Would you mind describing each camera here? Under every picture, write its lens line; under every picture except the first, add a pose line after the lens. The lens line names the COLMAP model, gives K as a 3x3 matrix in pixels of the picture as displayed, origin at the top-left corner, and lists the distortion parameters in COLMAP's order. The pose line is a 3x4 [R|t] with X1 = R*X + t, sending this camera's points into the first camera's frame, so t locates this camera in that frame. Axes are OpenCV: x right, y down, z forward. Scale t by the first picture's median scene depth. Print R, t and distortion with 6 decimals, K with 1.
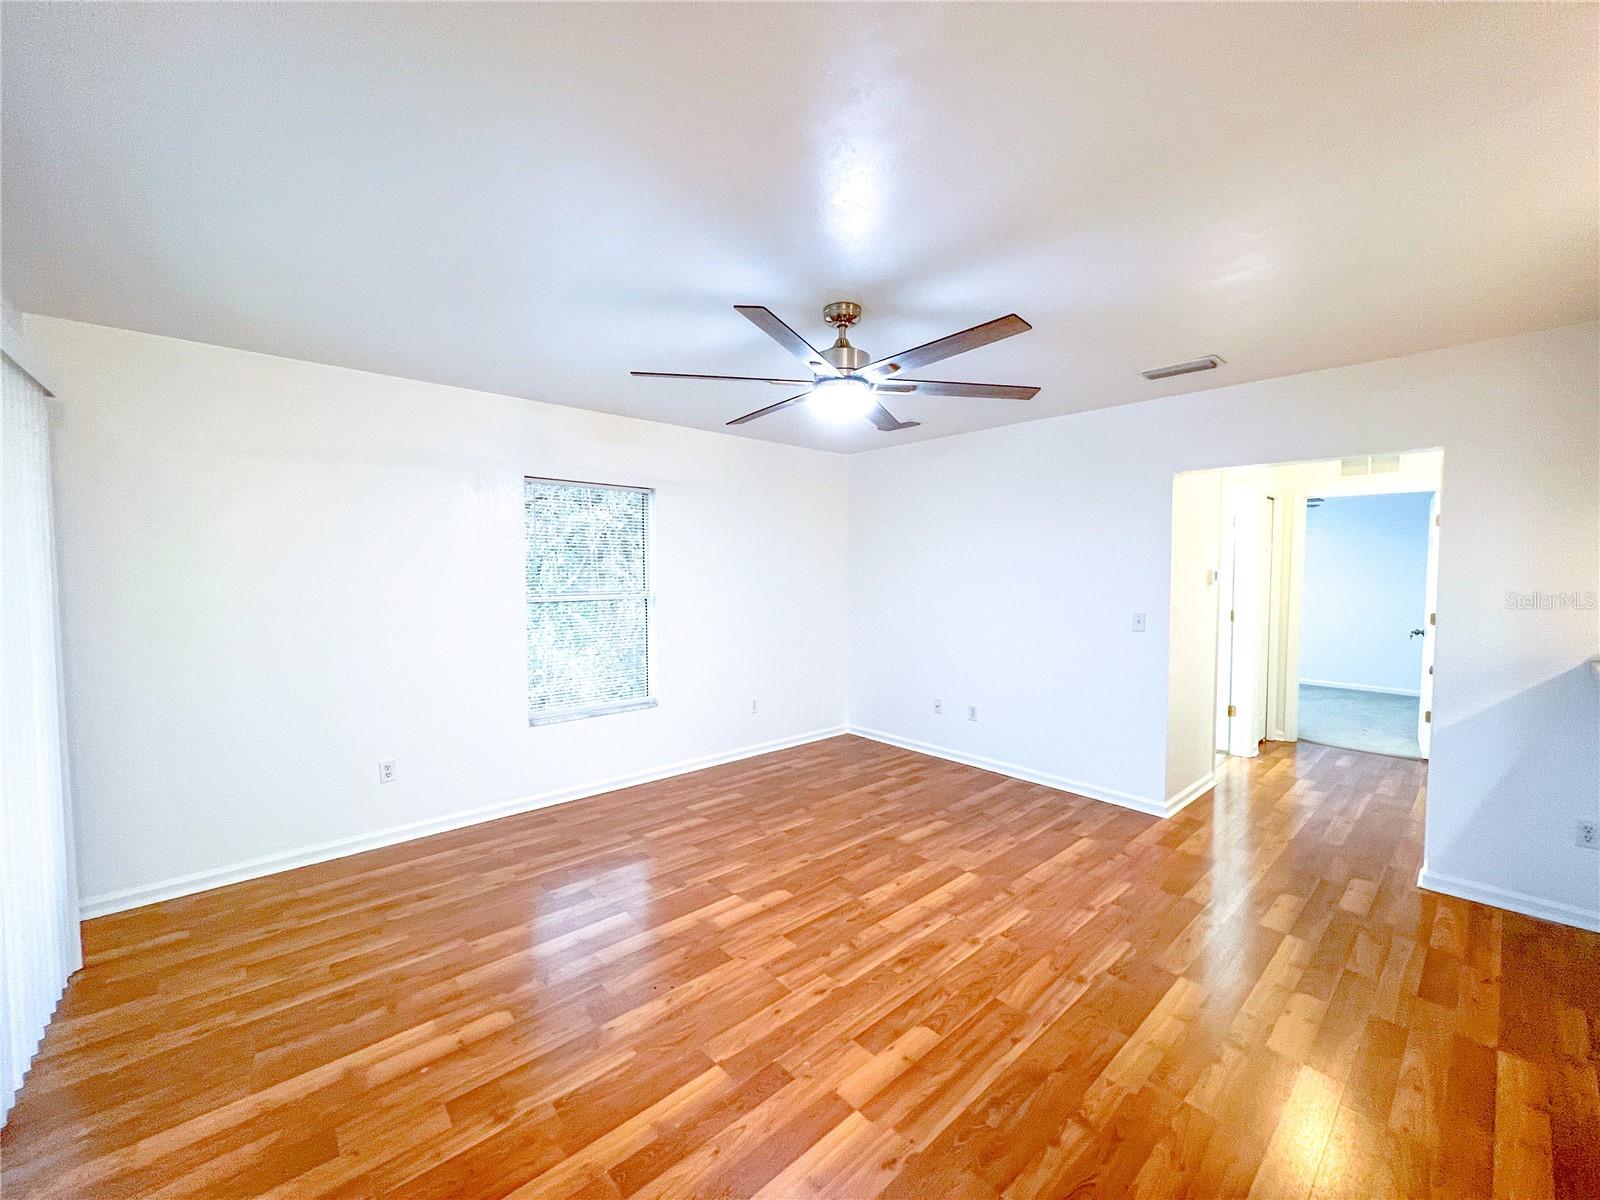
lens RADIAL K [[635.5, 0, 800.0], [0, 635.5, 600.0], [0, 0, 1]] dist [0.017806, 0.000019]
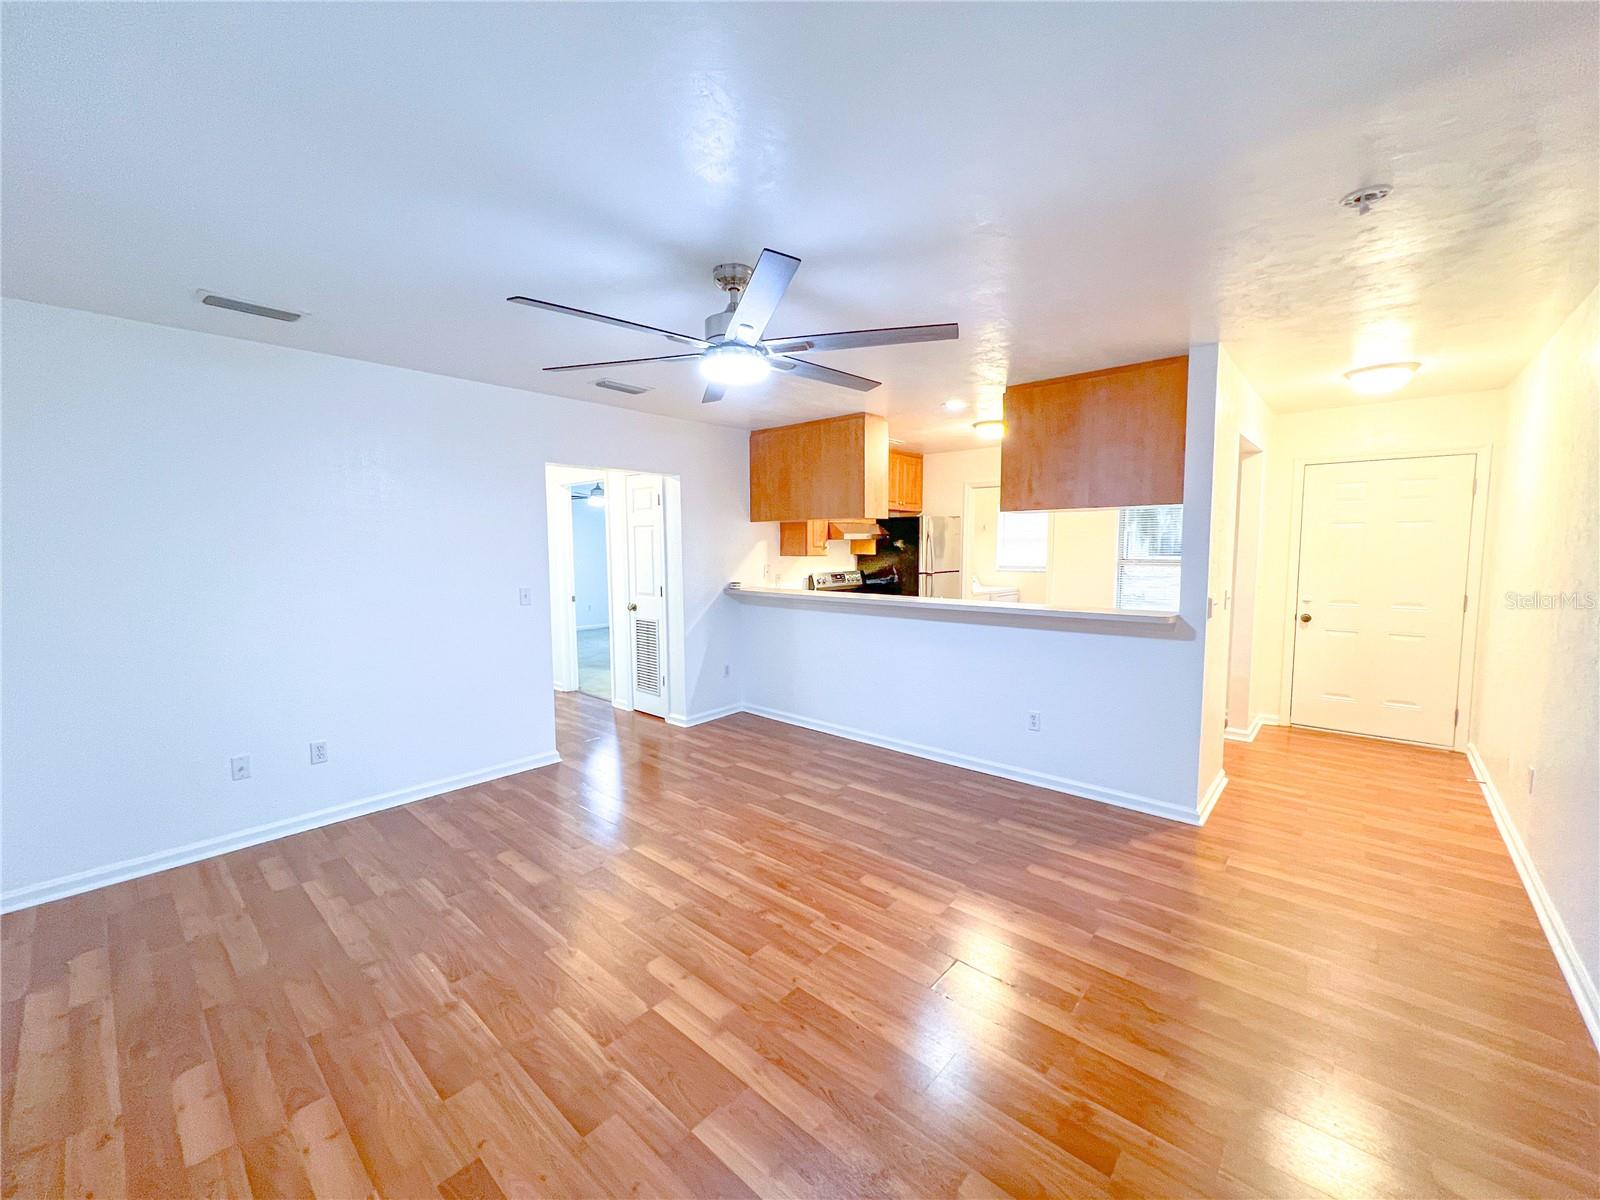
lens RADIAL K [[642.4, 0, 805.4], [0, 642.4, 545.4], [0, 0, 1]] dist [0.003125, 0.000403]
pose [[-0.118073, -0.000342, 0.993005, -0.685692], [0.055483, 0.998436, 0.006941, -0.033245], [-0.991454, 0.055914, -0.117869, 0.742130]]
